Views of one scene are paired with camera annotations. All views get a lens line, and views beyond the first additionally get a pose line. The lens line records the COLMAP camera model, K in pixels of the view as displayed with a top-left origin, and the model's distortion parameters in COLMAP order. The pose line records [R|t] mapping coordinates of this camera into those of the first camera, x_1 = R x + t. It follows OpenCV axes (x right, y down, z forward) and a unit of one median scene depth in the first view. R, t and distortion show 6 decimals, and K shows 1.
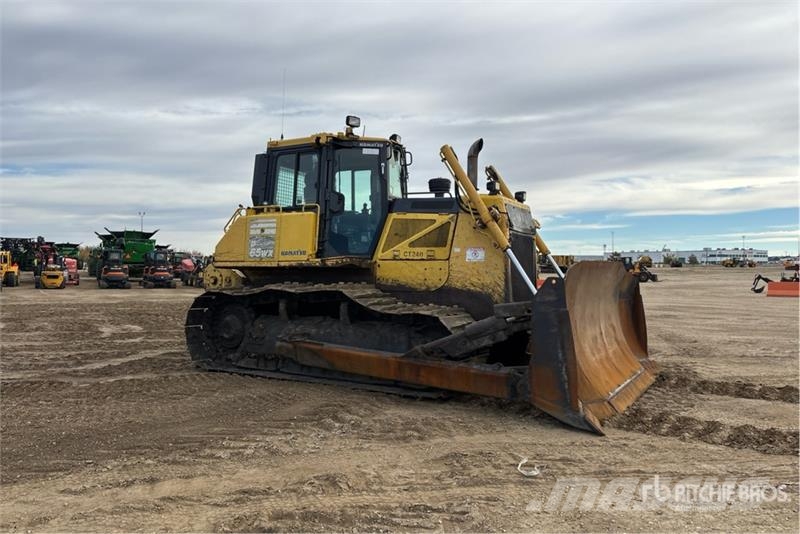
lens RADIAL K [[590.1, 0, 400.0], [0, 590.1, 267.0], [0, 0, 1]] dist [0.064991, -0.000743]
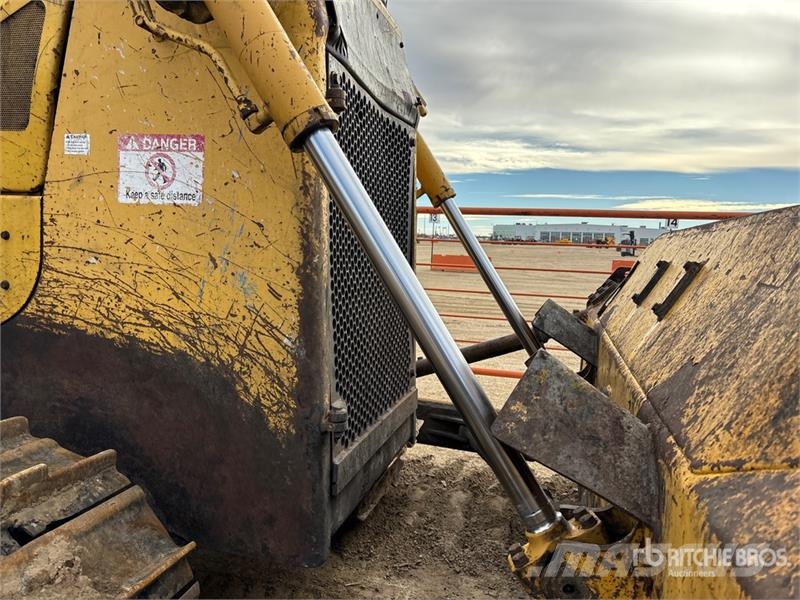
lens RADIAL K [[616.2, 0, 400.0], [0, 616.2, 300.0], [0, 0, 1]] dist [0.062812, -0.056206]
pose [[0.956767, 0.008682, 0.290724, 0.133680], [-0.036974, 0.995076, 0.091963, 0.000653], [-0.288494, -0.098736, 0.952377, 0.711117]]
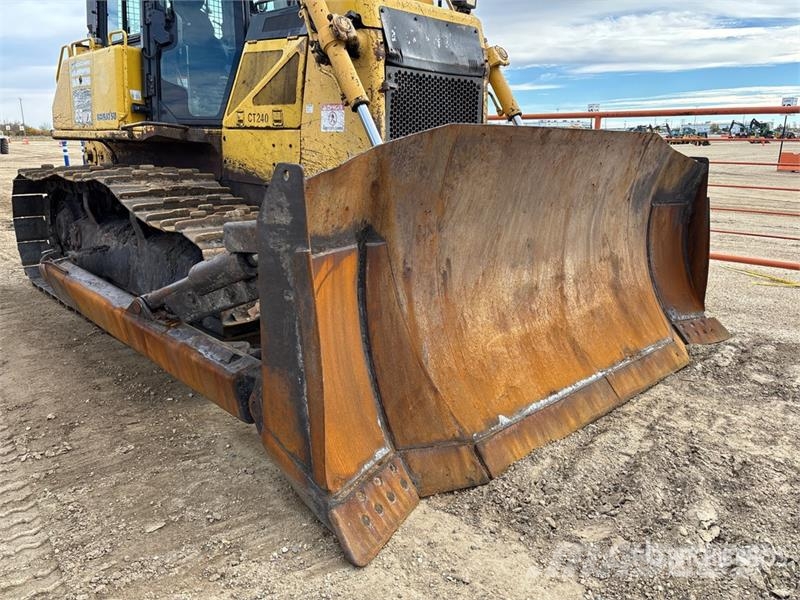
lens RADIAL K [[617.5, 0, 400.0], [0, 617.5, 300.0], [0, 0, 1]] dist [0.068482, 0.002590]
pose [[0.971231, 0.066278, -0.228732, 0.299490], [-0.007492, 0.968519, 0.248828, -0.002232], [0.238023, -0.239955, 0.941152, 0.420116]]
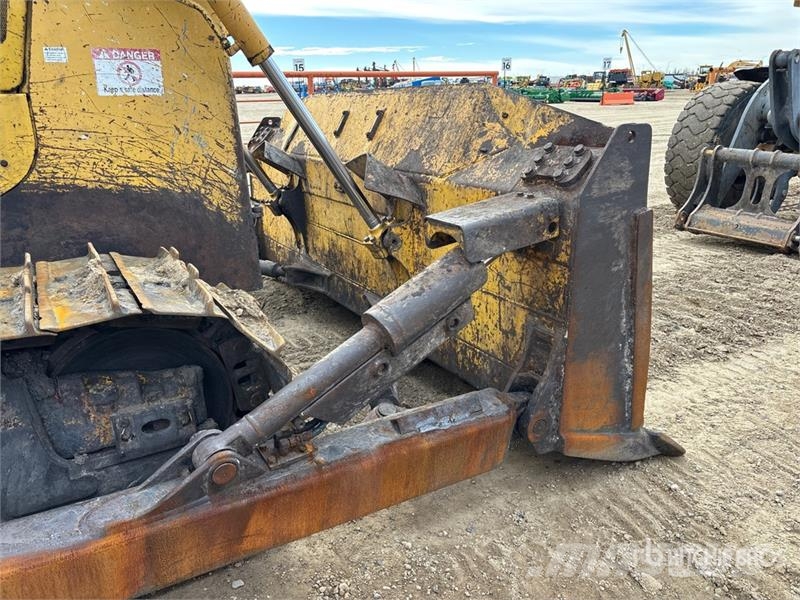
lens RADIAL K [[616.2, 0, 400.0], [0, 616.2, 300.0], [0, 0, 1]] dist [0.062812, -0.056206]
pose [[0.455669, -0.288420, 0.842128, -0.116751], [0.024808, 0.949800, 0.311873, -0.005702], [-0.889803, -0.121220, 0.439950, 0.654286]]
